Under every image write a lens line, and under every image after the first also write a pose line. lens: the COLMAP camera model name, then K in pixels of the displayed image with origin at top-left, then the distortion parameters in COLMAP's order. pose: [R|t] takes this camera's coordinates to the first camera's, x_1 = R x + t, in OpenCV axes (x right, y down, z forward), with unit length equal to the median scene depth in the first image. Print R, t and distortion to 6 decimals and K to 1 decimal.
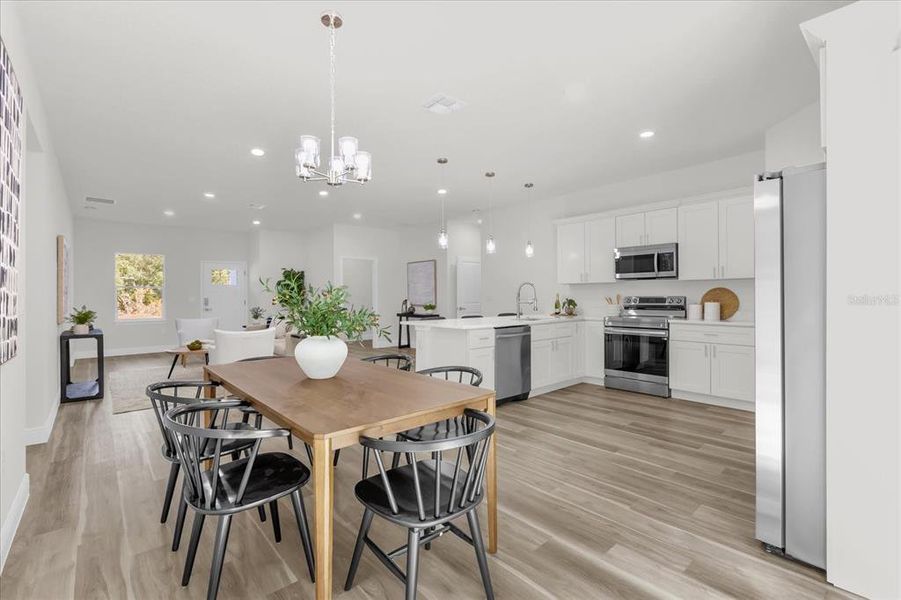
lens RADIAL K [[401.5, 0, 445.0], [0, 401.5, 296.8], [0, 0, 1]] dist [-0.000100, -0.001726]
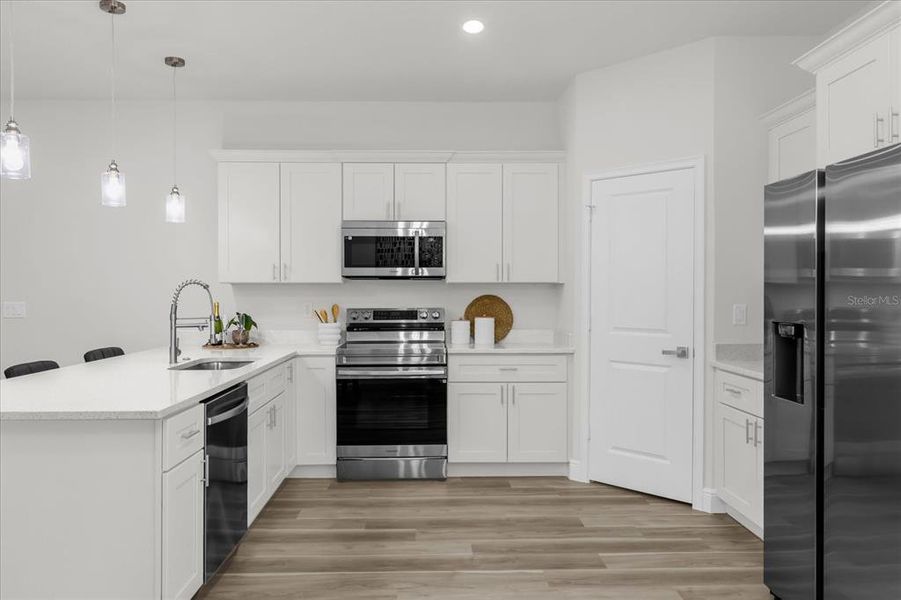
lens RADIAL K [[649.6, 0, 449.8], [0, 649.6, 297.0], [0, 0, 1]] dist [-0.004522, 0.001700]
pose [[0.635941, -0.001621, 0.771736, -0.171304], [-0.002455, 0.999988, 0.004123, -0.021822], [-0.771734, -0.004517, 0.635930, 0.338990]]
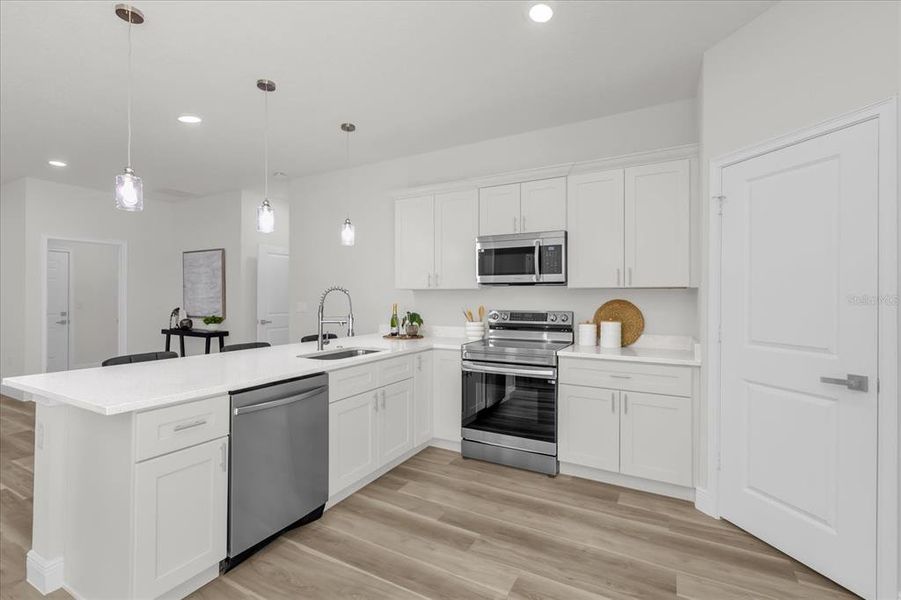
lens RADIAL K [[407.4, 0, 447.1], [0, 407.4, 295.2], [0, 0, 1]] dist [-0.002093, 0.000536]
pose [[0.940862, 0.008421, 0.338686, 0.160118], [-0.006925, 0.999960, -0.005624, -0.022593], [-0.338720, 0.002946, 0.940883, 0.411519]]
